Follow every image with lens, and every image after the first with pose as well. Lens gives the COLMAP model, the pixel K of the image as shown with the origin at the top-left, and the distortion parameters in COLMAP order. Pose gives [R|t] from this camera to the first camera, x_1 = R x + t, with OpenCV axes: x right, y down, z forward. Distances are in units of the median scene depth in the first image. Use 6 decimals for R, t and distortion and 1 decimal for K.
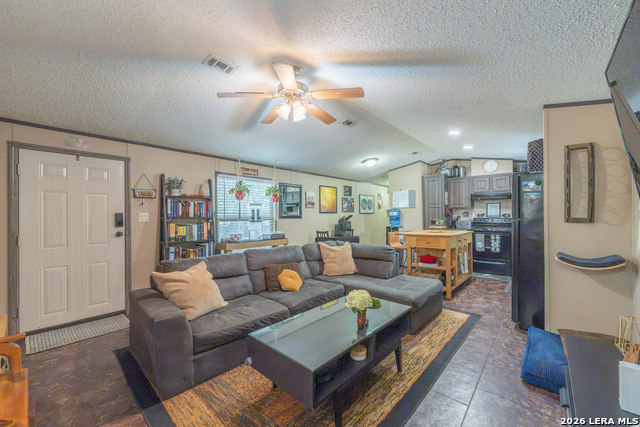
lens RADIAL K [[256.1, 0, 320.9], [0, 256.1, 214.1], [0, 0, 1]] dist [0.001534, -0.000105]
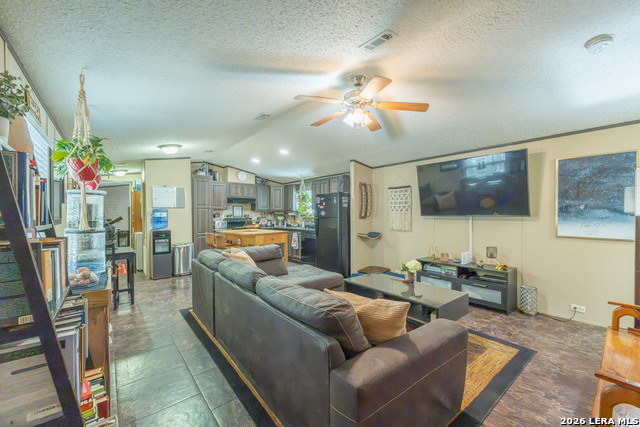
lens RADIAL K [[256.1, 0, 323.3], [0, 256.1, 214.8], [0, 0, 1]] dist [0.001534, -0.000105]
pose [[0.154538, -0.000827, 0.987987, -1.399436], [0.000659, 1.000000, 0.000734, -0.002823], [-0.987987, 0.000537, 0.154538, 1.157791]]
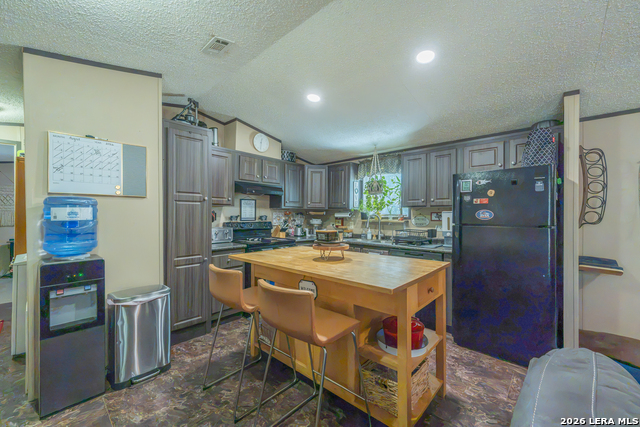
lens RADIAL K [[256.1, 0, 321.6], [0, 256.1, 213.8], [0, 0, 1]] dist [0.001534, -0.000105]
pose [[0.012358, 0.008798, 0.999885, 0.030452], [-0.008888, 0.999923, -0.008688, -0.003723], [-0.999884, -0.008779, 0.012435, 2.310052]]
